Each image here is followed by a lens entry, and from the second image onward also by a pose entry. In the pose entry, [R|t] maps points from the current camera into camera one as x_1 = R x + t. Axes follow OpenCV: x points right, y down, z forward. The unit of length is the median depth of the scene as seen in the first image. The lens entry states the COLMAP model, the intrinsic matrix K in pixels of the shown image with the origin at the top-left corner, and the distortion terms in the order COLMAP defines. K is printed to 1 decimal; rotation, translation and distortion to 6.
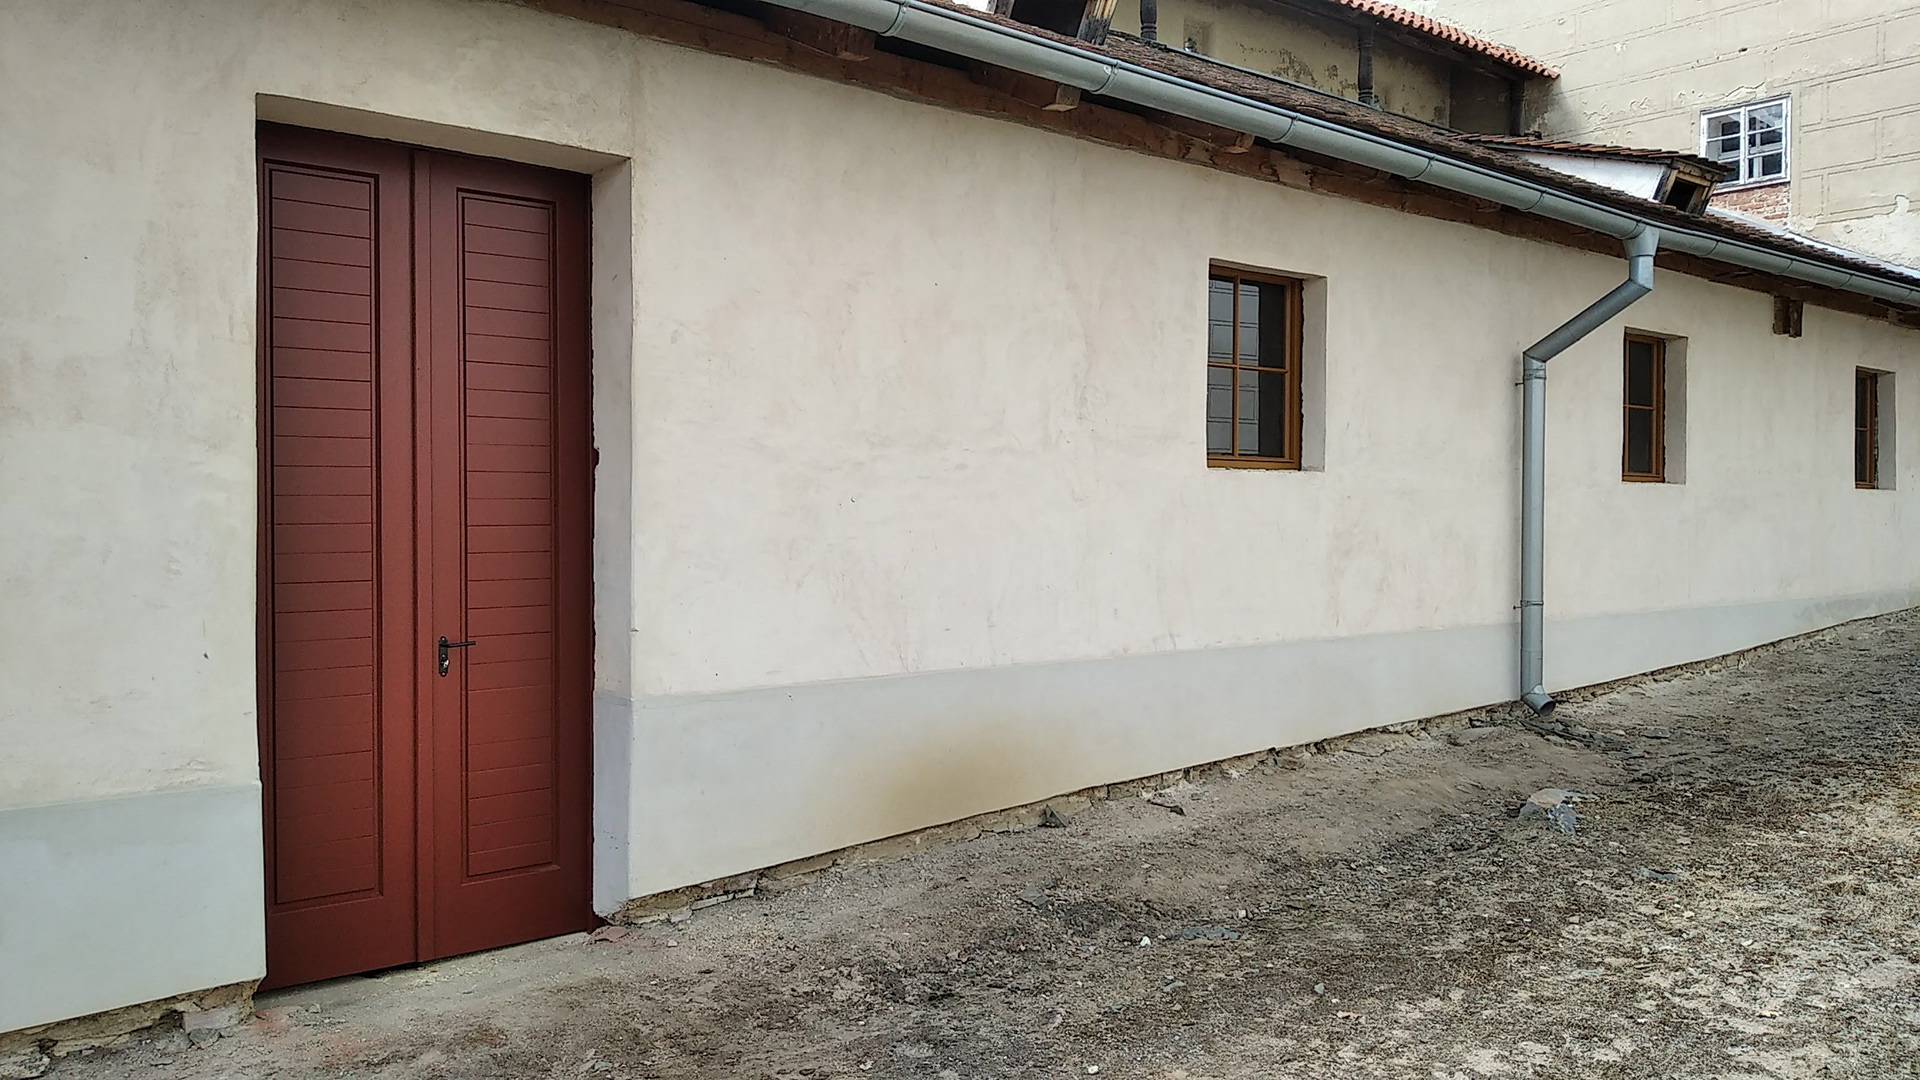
lens RADIAL K [[1486.6, 0, 959.1], [0, 1486.6, 549.7], [0, 0, 1]] dist [0.049263, -0.079480]
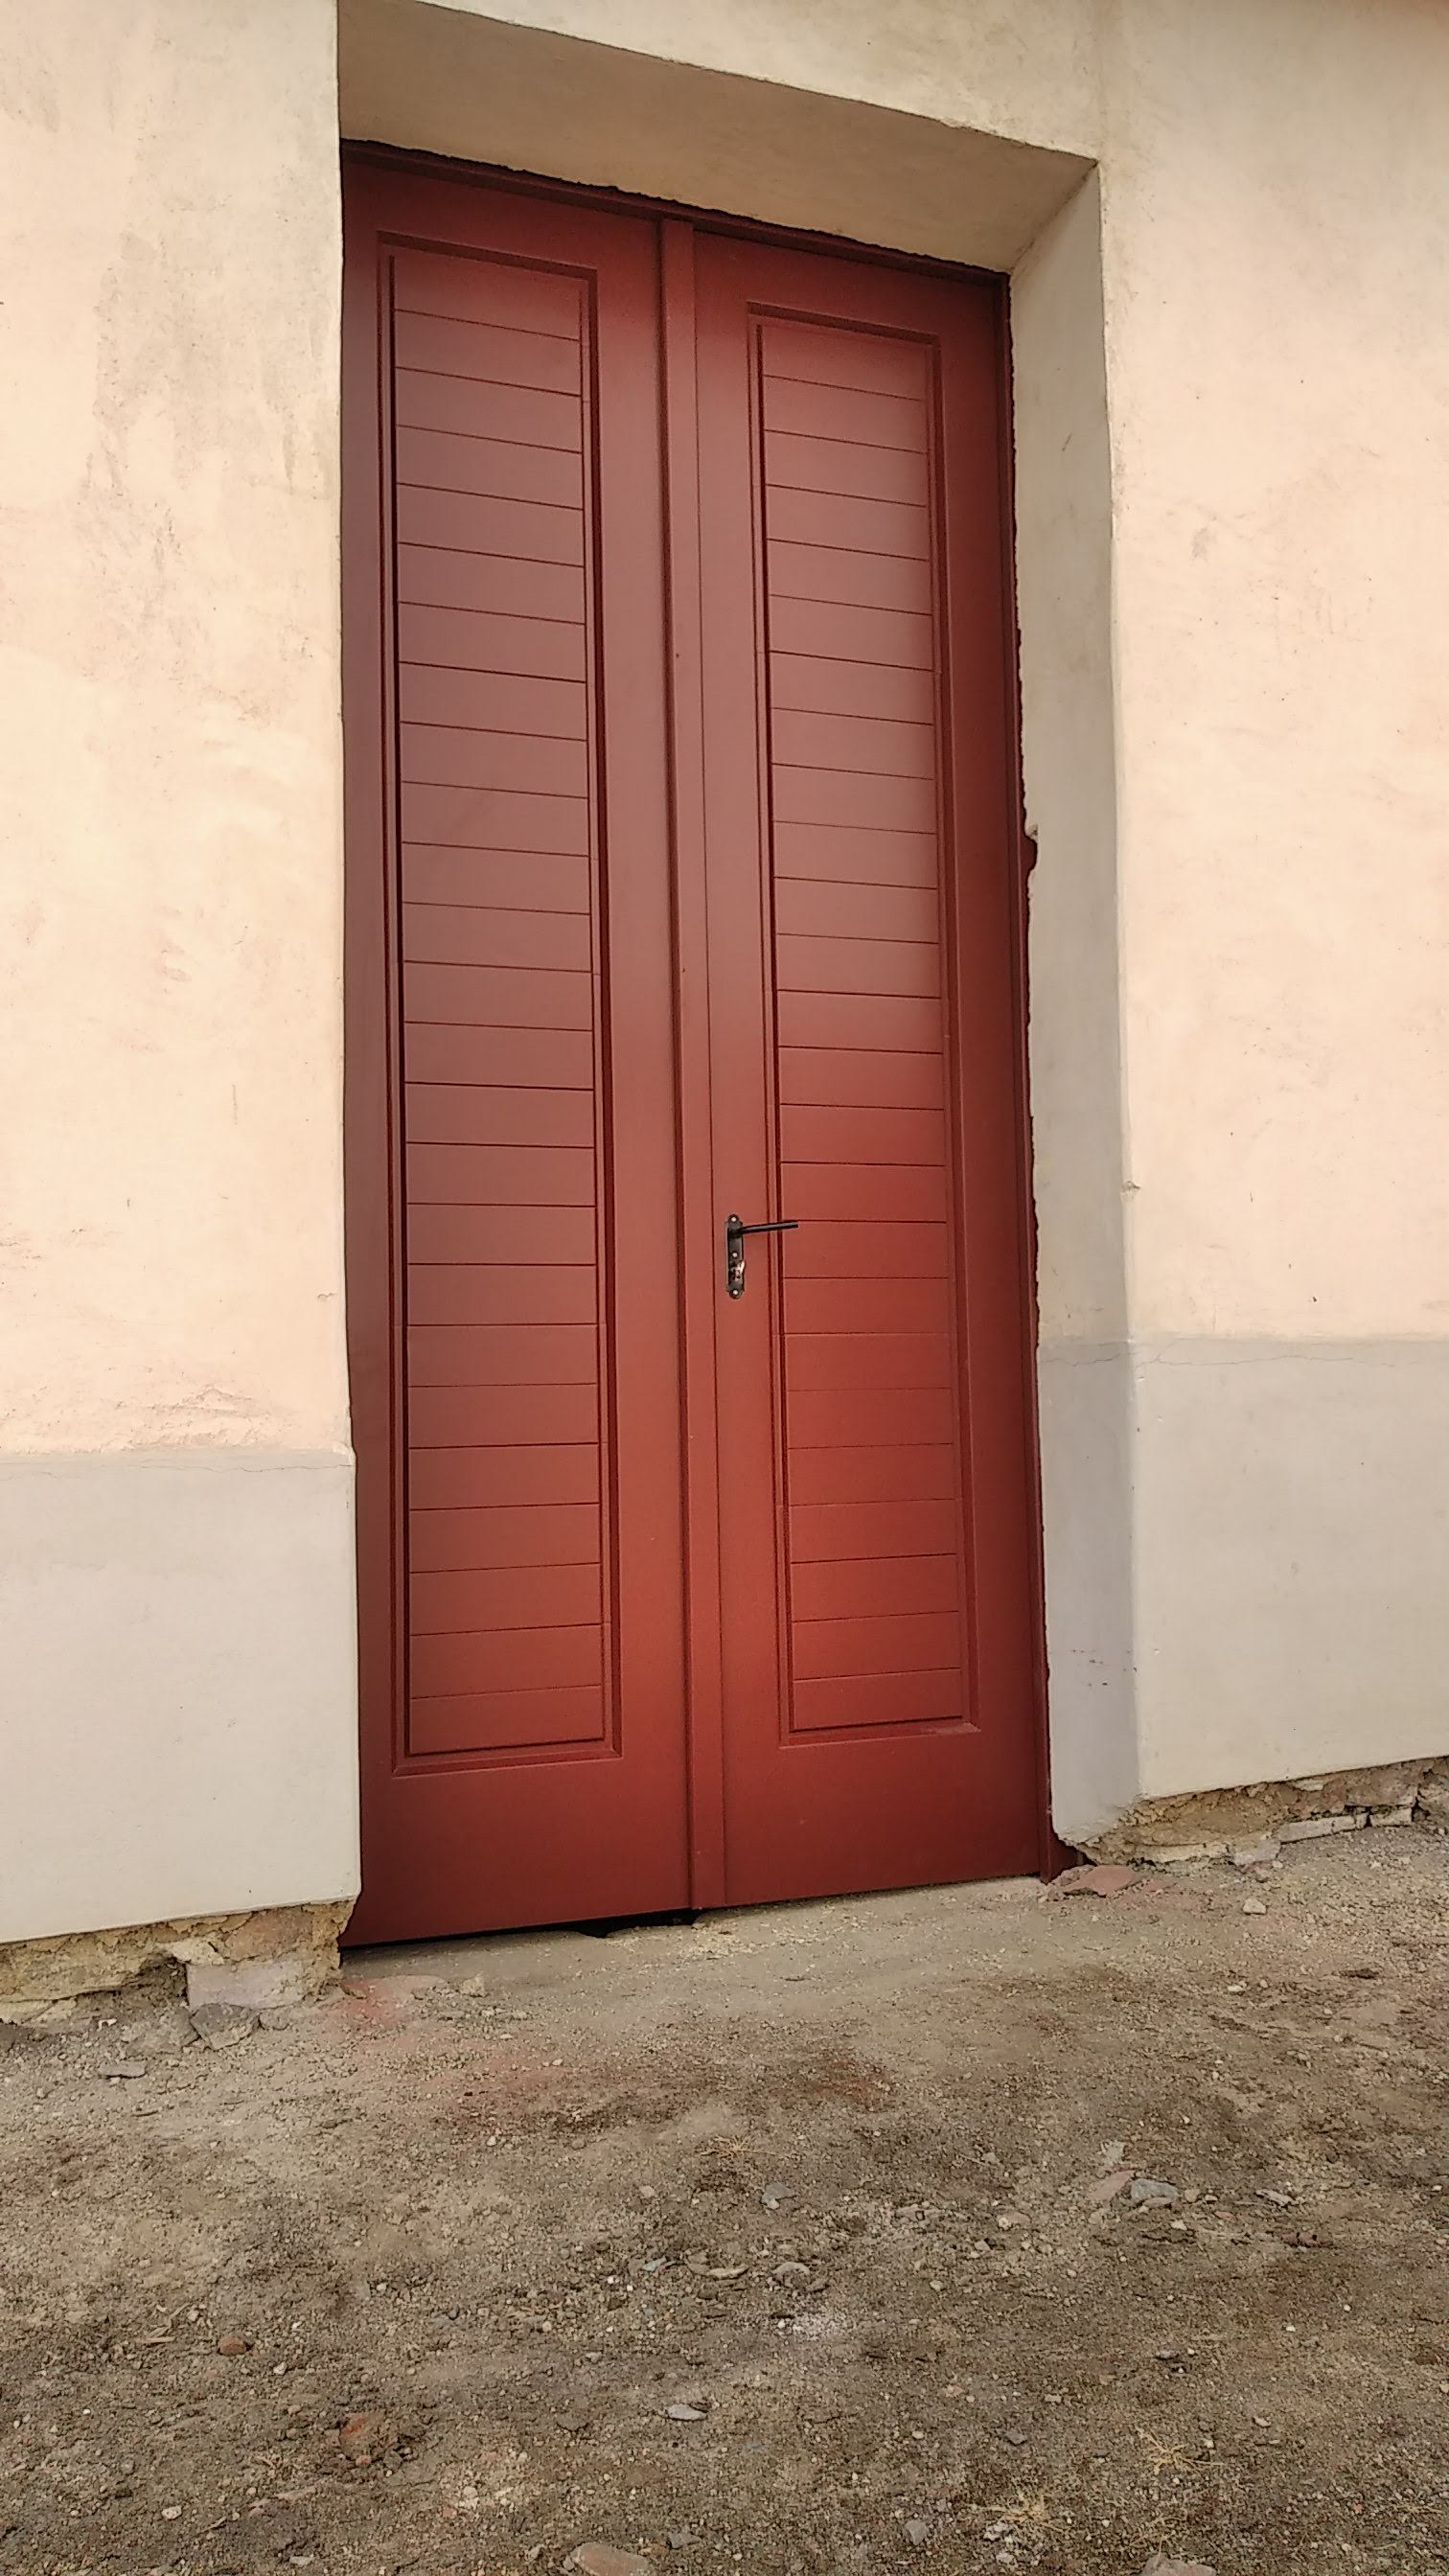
lens RADIAL K [[1994.5, 0, 724.5], [0, 1994.5, 1288.0], [0, 0, 1]] dist [0.049263, -0.079480]
pose [[0.939451, -0.045254, -0.339681, -0.138080], [0.014346, 0.995567, -0.092958, 0.146872], [0.342382, 0.082457, 0.935936, 0.422346]]
